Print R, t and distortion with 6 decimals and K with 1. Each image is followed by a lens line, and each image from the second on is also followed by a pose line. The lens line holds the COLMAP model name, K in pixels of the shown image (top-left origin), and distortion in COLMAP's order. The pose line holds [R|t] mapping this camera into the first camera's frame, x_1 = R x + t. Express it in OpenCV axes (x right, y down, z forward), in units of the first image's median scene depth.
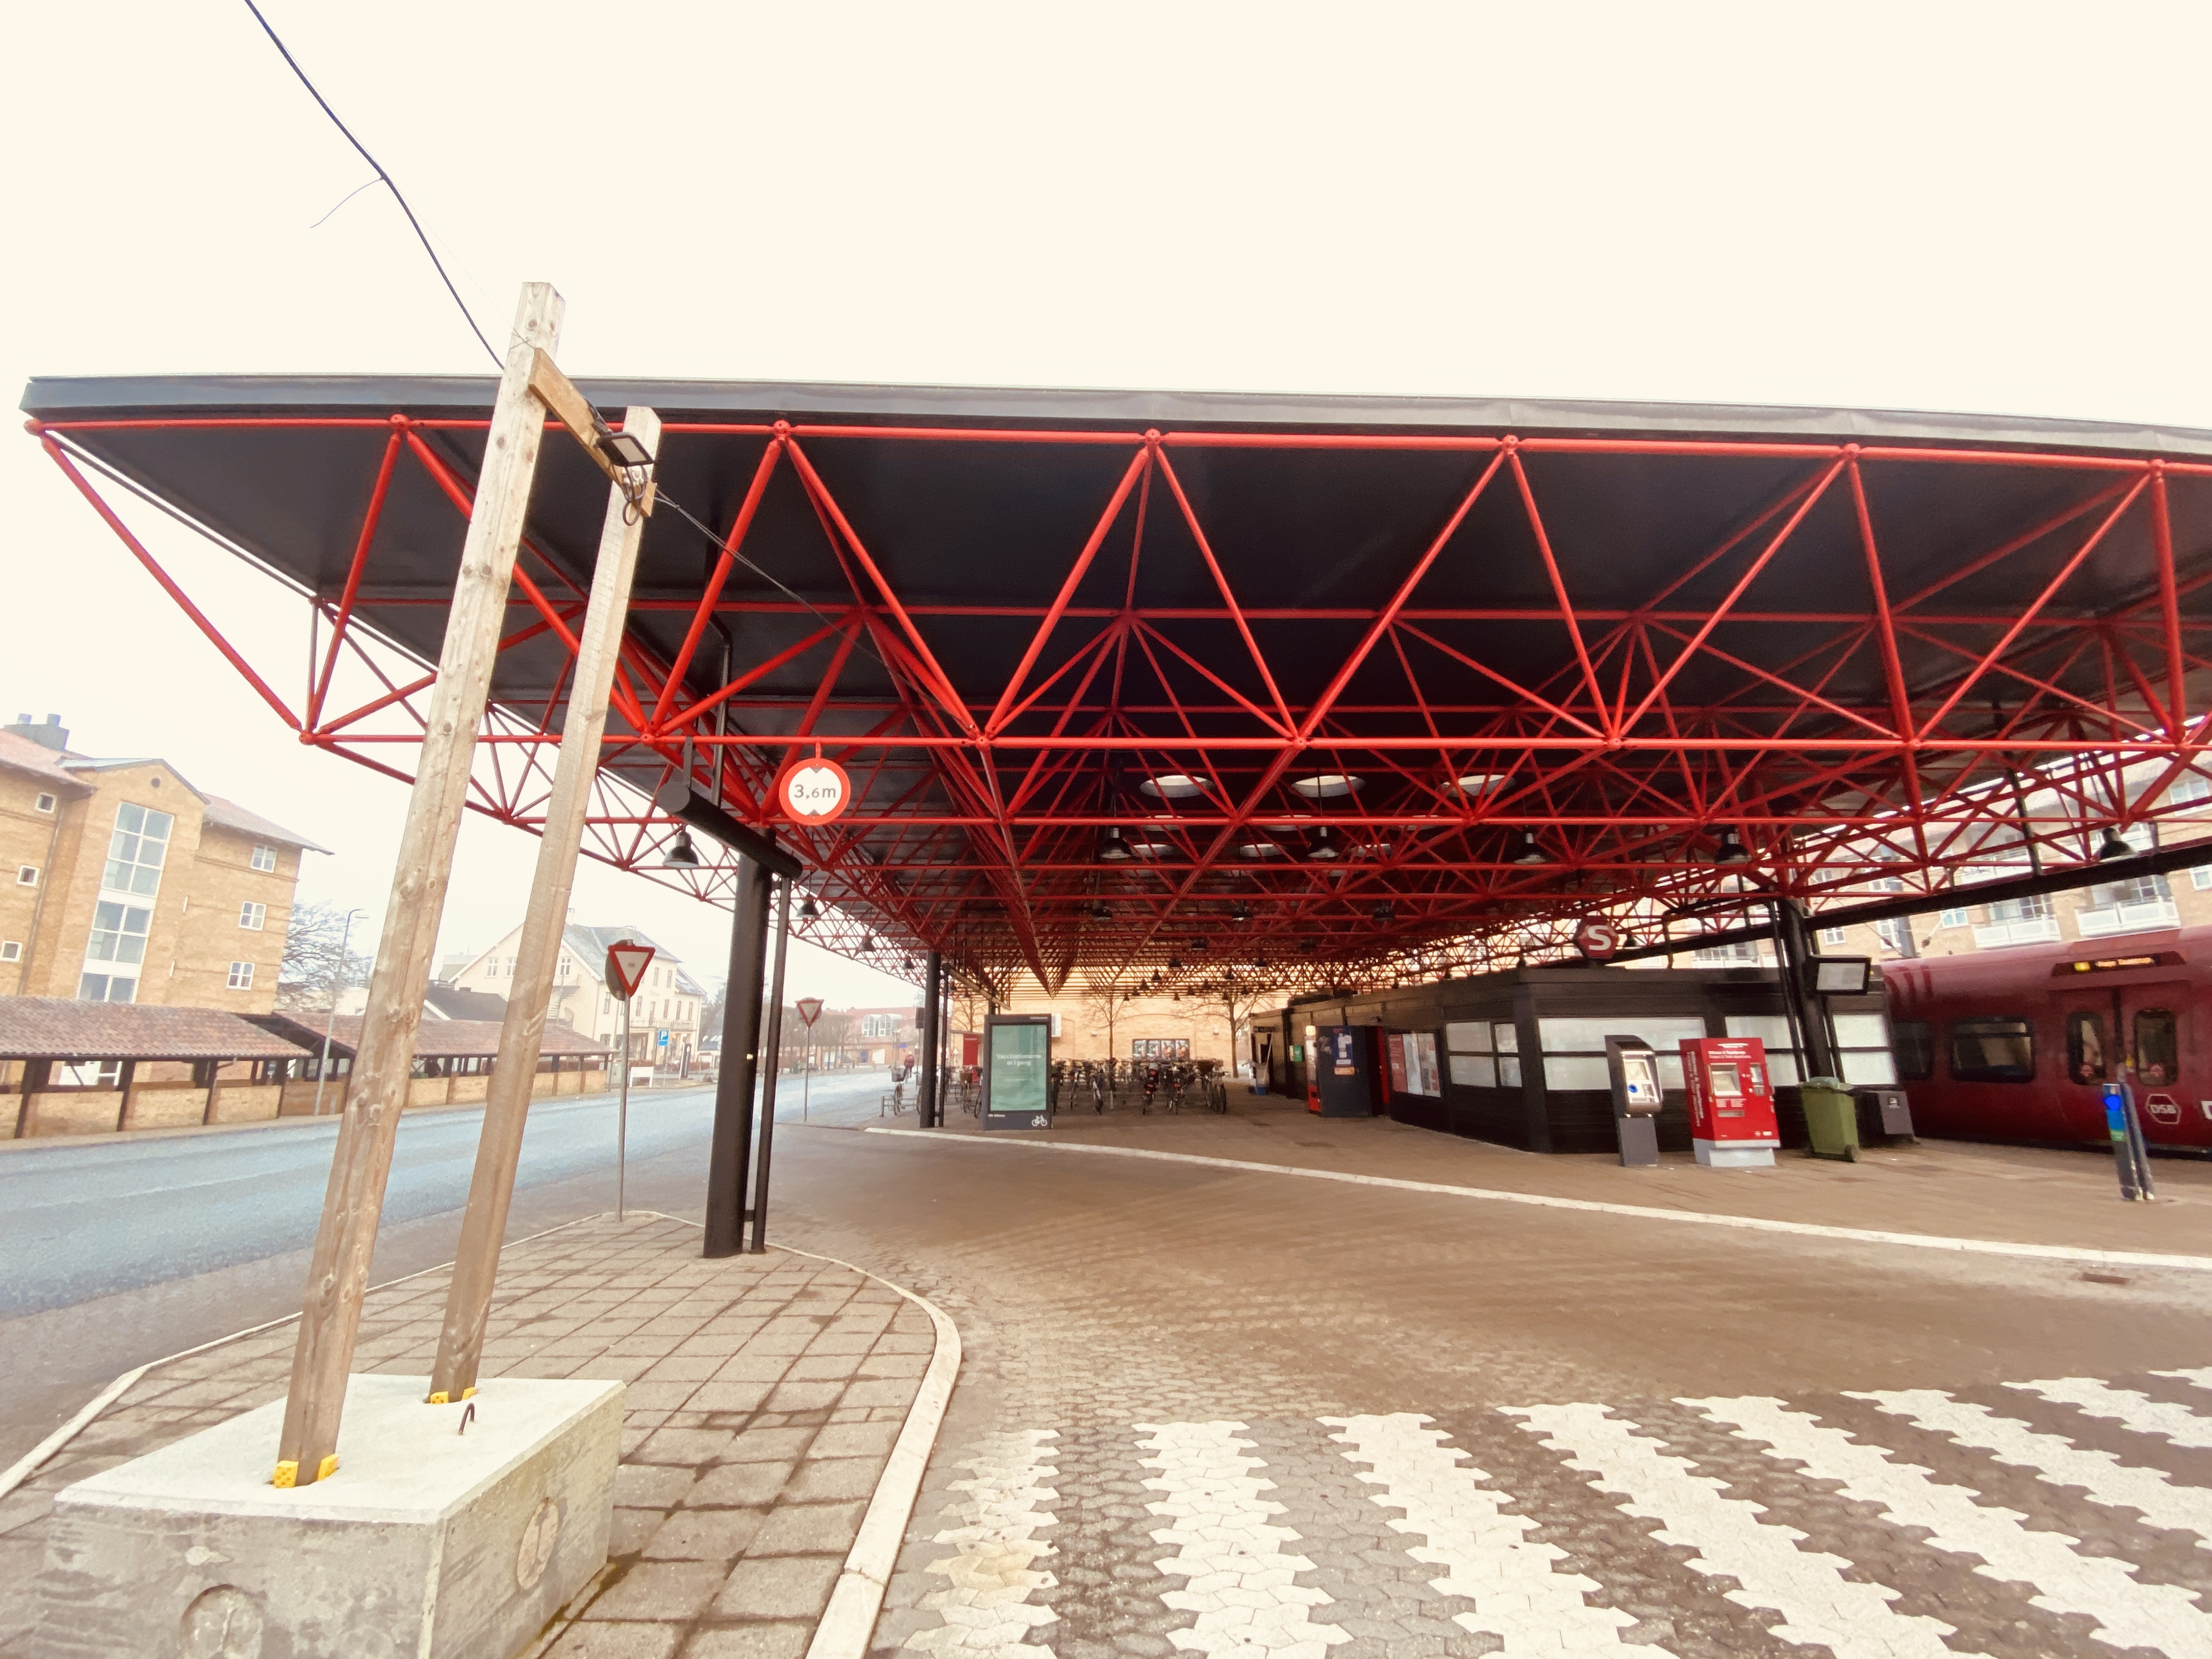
lens RADIAL K [[896.0, 0, 1104.1], [0, 896.0, 838.1], [0, 0, 1]] dist [0.039213, -0.030855]
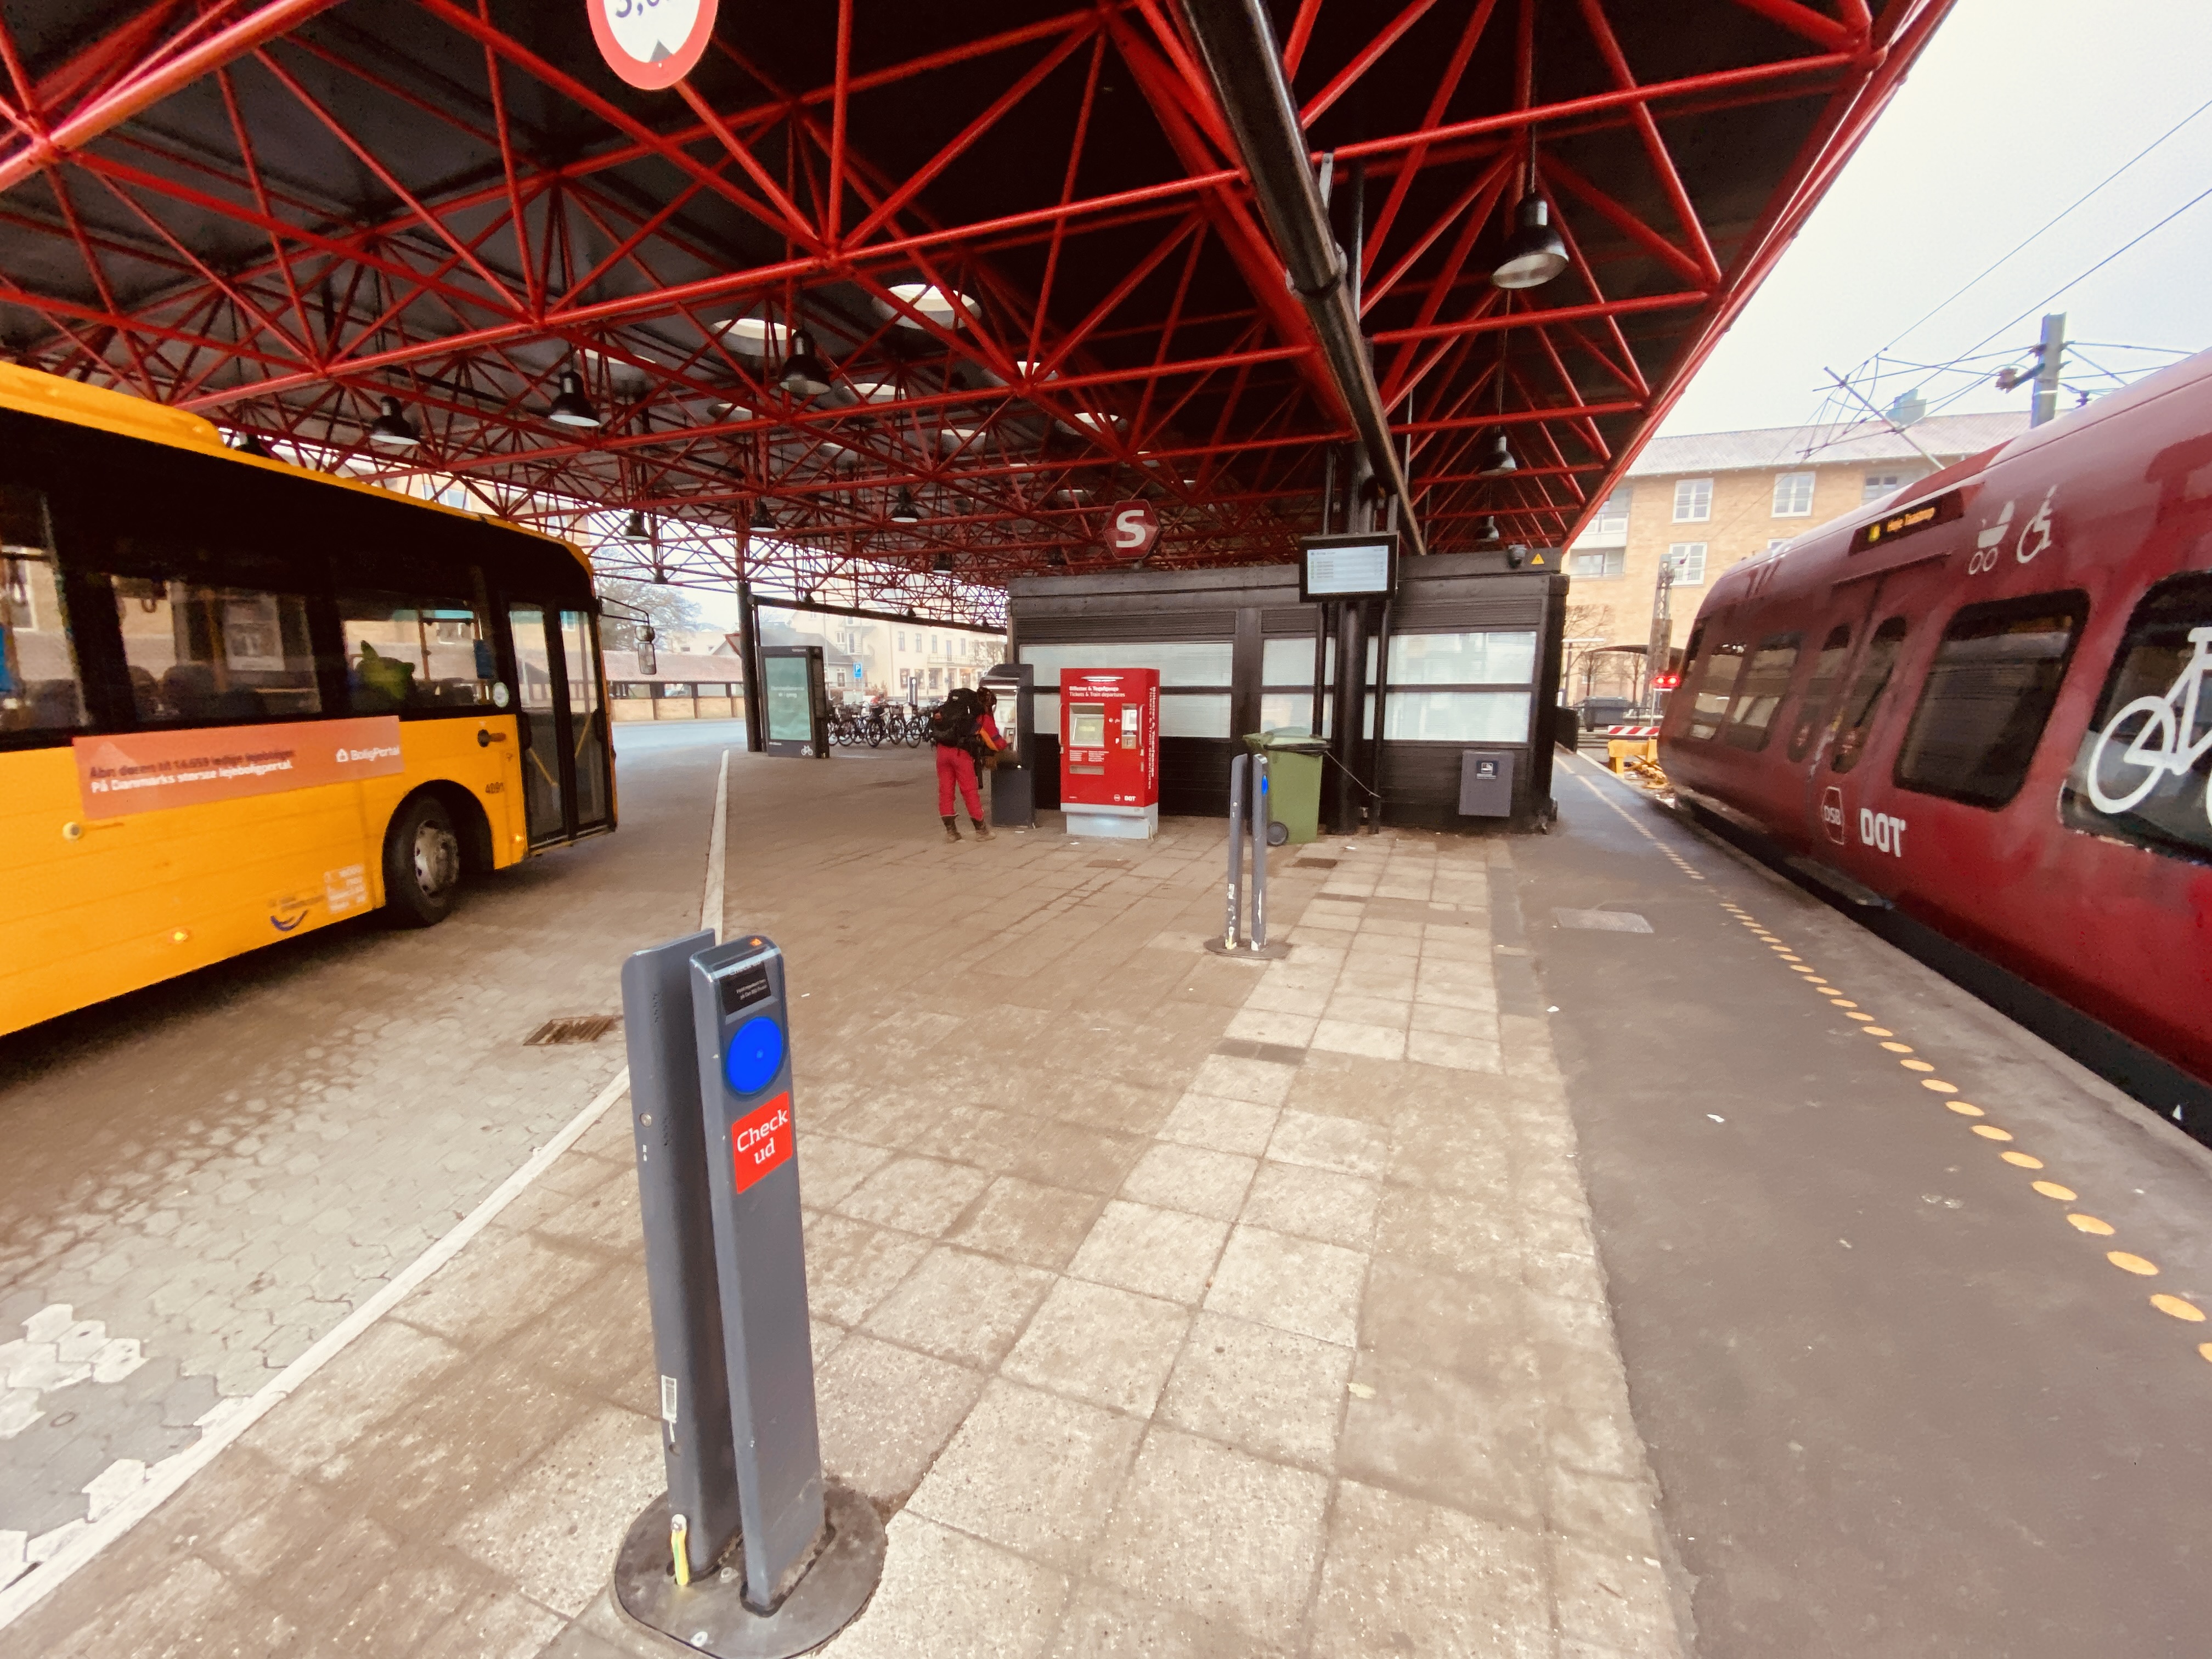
lens RADIAL K [[896.0, 0, 1104.1], [0, 896.0, 838.1], [0, 0, 1]] dist [0.039213, -0.030855]
pose [[0.909722, 0.081096, -0.407220, 0.882876], [0.083074, 0.925363, 0.369868, 0.076428], [0.406822, -0.370307, 0.835086, 0.331379]]
